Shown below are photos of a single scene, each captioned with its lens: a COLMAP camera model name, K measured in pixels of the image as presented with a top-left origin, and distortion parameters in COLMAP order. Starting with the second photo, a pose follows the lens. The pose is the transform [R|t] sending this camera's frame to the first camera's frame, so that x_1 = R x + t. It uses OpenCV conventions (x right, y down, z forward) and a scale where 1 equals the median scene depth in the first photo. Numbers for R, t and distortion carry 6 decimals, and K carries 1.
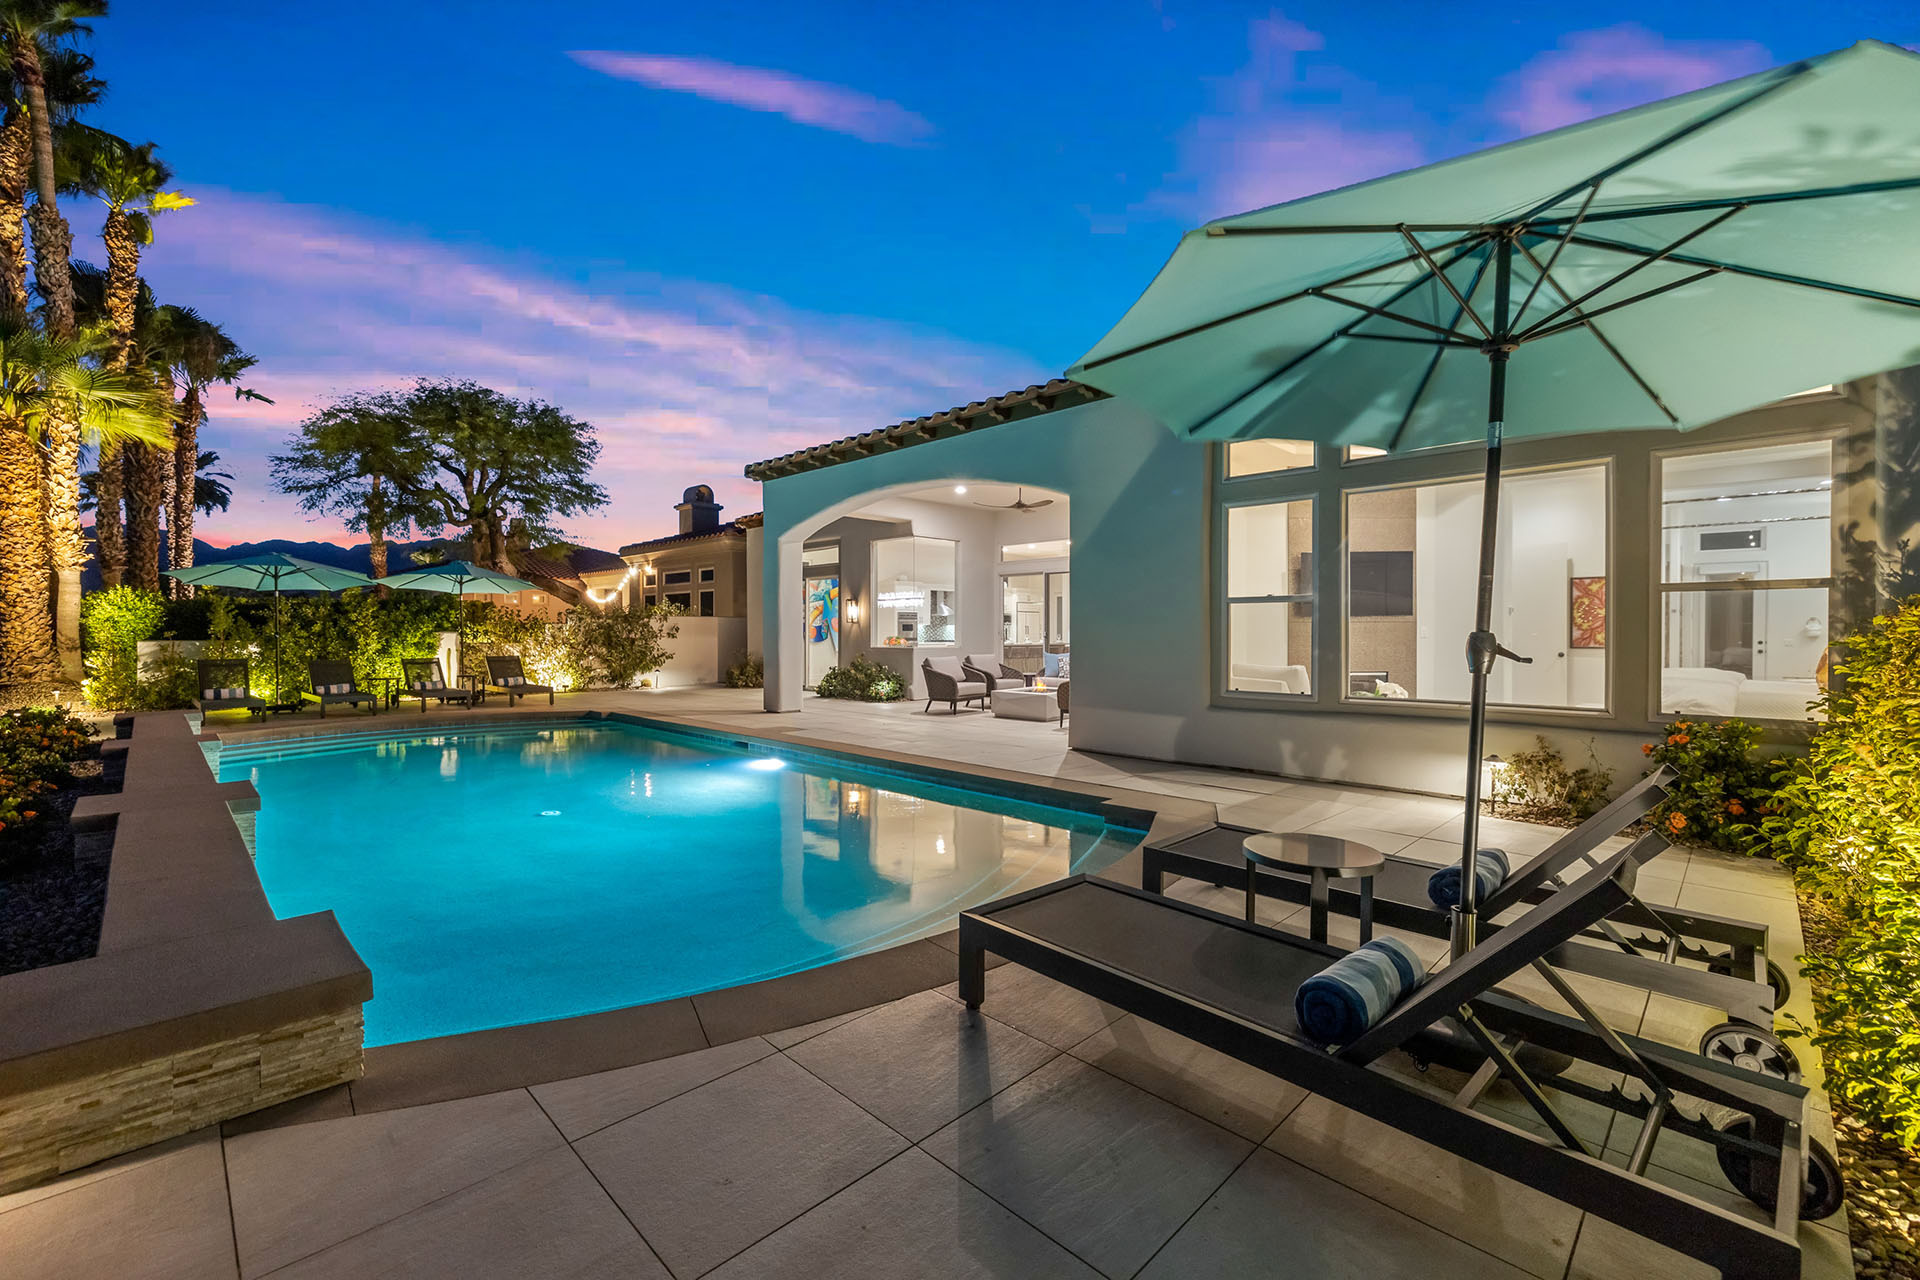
lens RADIAL K [[800.6, 0, 961.1], [0, 800.6, 637.0], [0, 0, 1]] dist [0.003339, -0.000519]
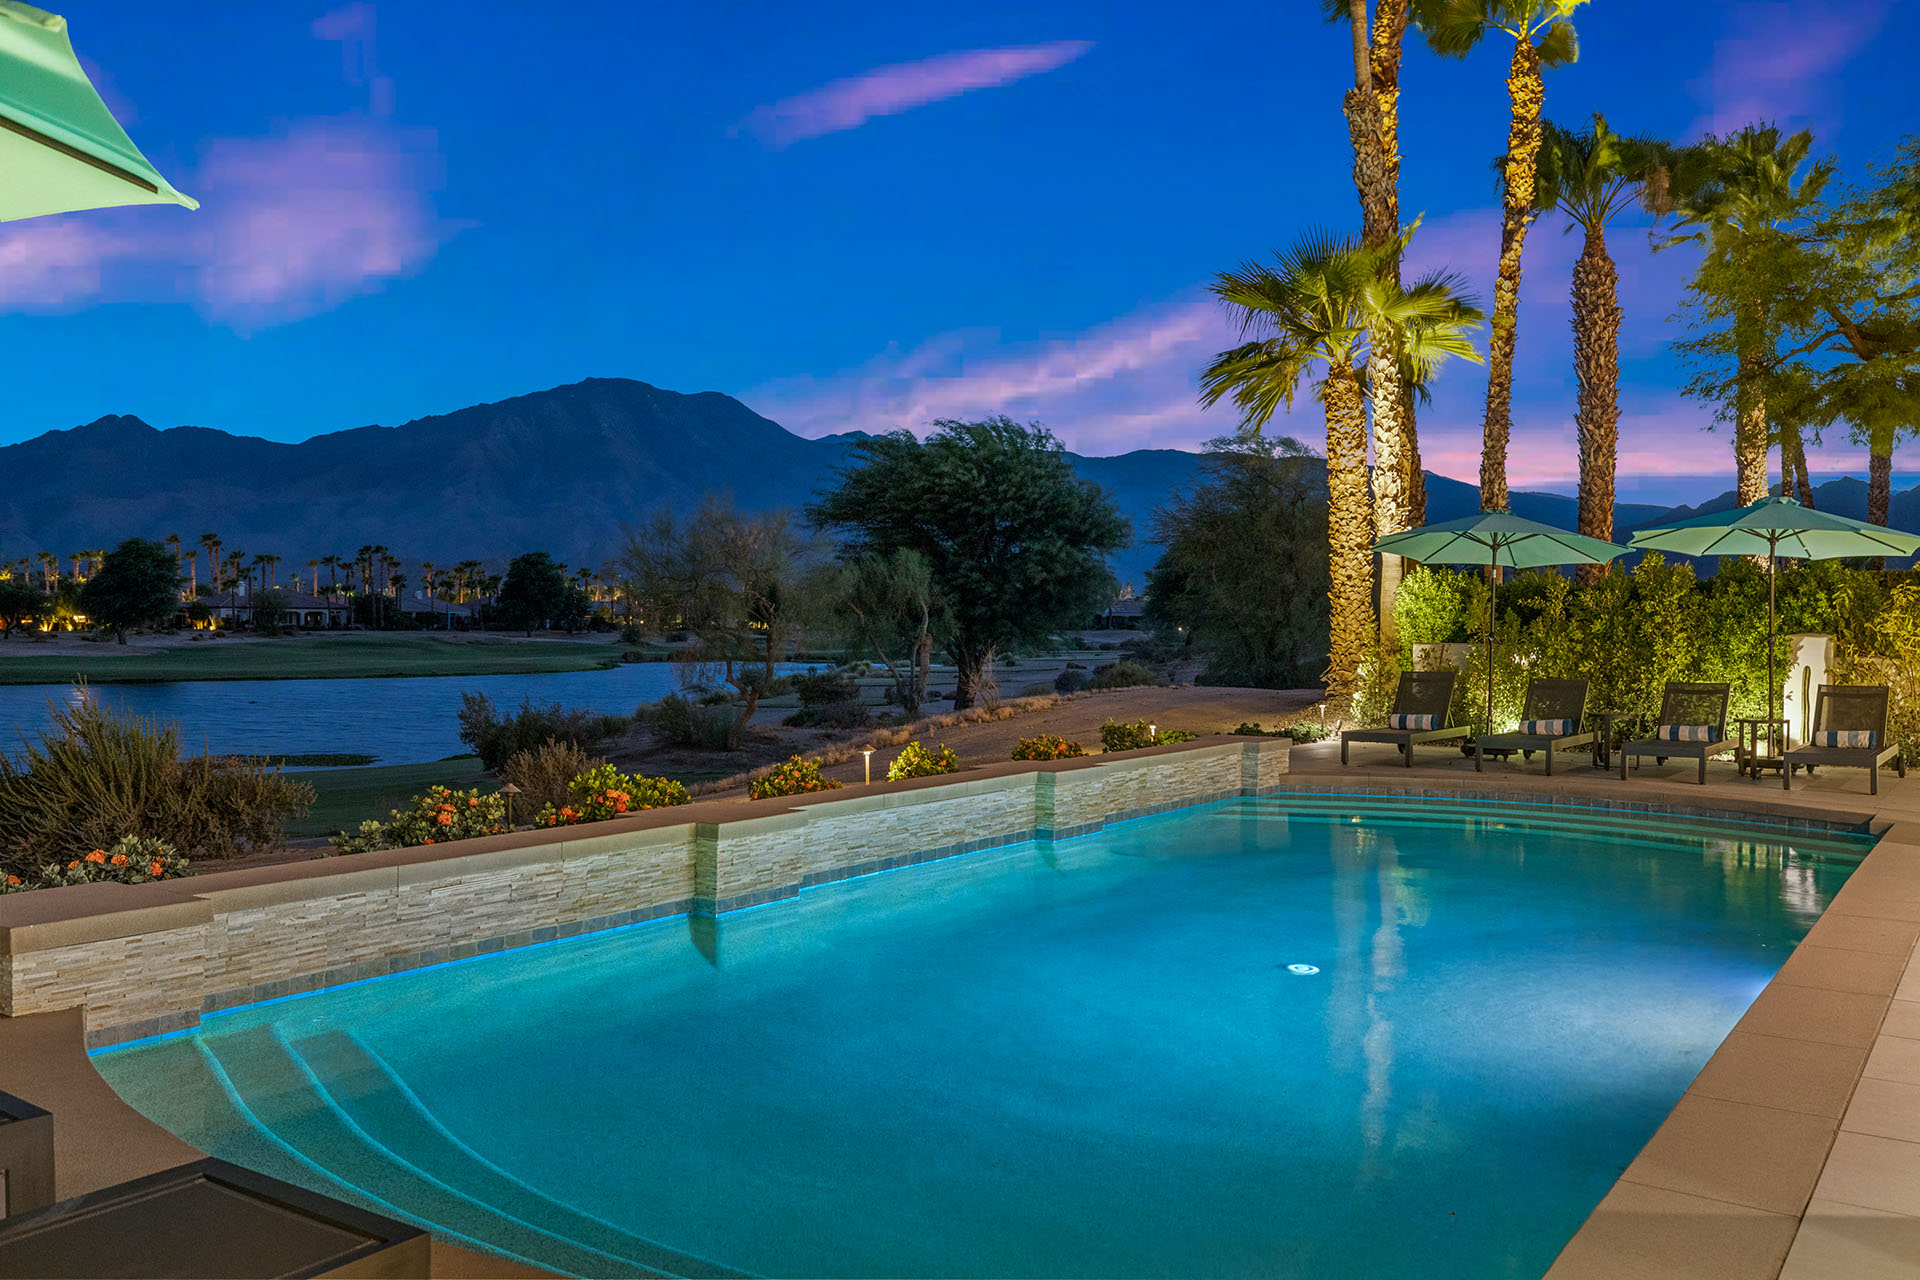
lens RADIAL K [[1572.5, 0, 947.6], [0, 1572.5, 638.4], [0, 0, 1]] dist [0.001001, 0.013211]
pose [[0.170702, 0.014013, -0.985223, 0.293484], [-0.012011, 0.999854, 0.012140, -0.010816], [0.985249, 0.009761, 0.170846, 0.321273]]
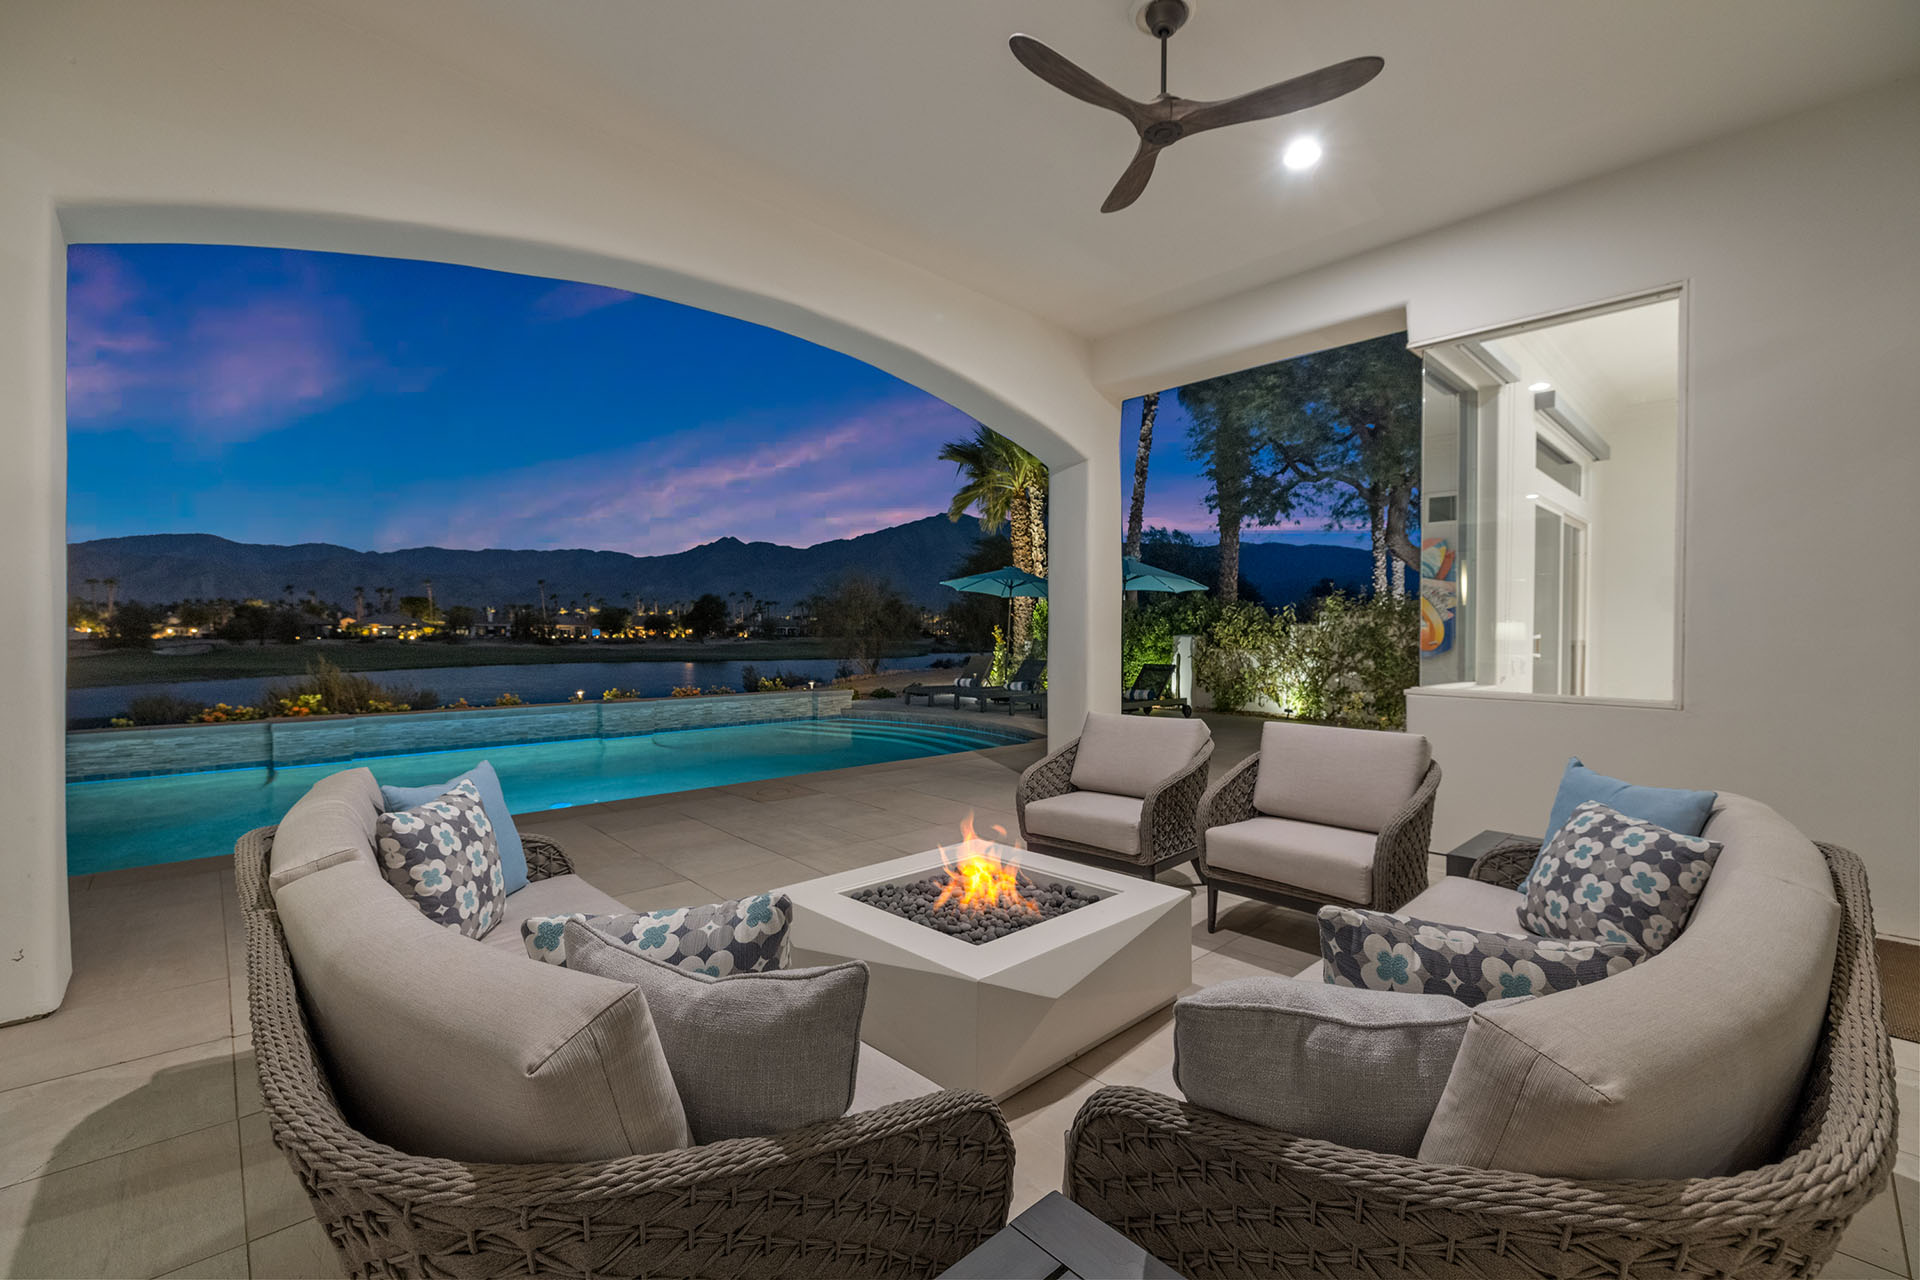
lens RADIAL K [[800.6, 0, 955.4], [0, 800.6, 631.0], [0, 0, 1]] dist [0.003339, -0.000519]
pose [[-0.033365, 0.000902, -0.999443, 0.296512], [-0.011325, 0.999935, 0.001281, -0.010870], [0.999379, 0.011361, -0.033353, 0.879291]]
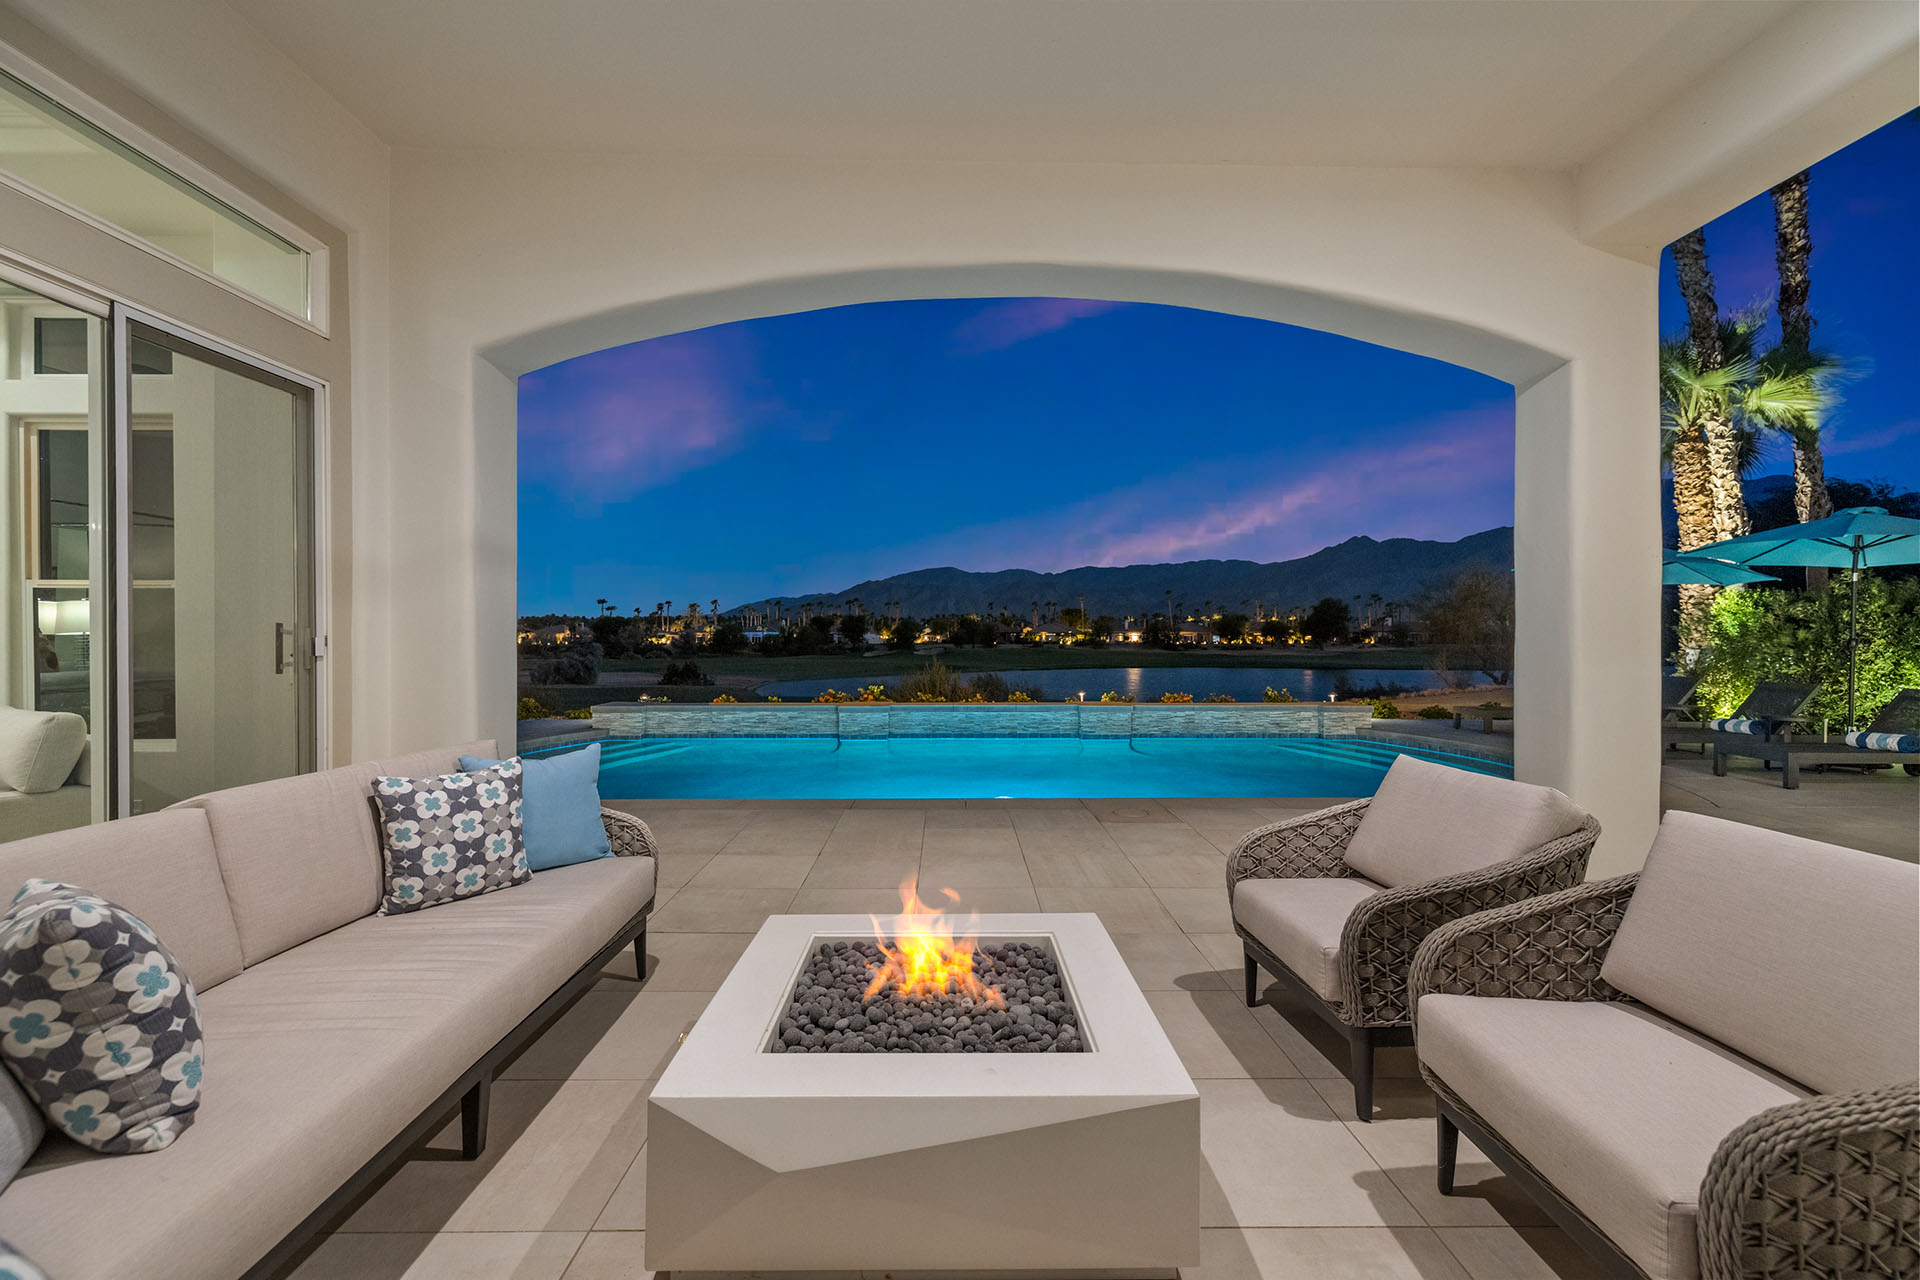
lens RADIAL K [[800.6, 0, 959.9], [0, 800.6, 636.2], [0, 0, 1]] dist [0.003339, -0.000519]
pose [[-0.696618, 0.000715, -0.717442, 0.194391], [-0.005925, 0.999960, 0.006750, -0.009829], [0.717418, 0.008953, -0.696586, 0.987150]]
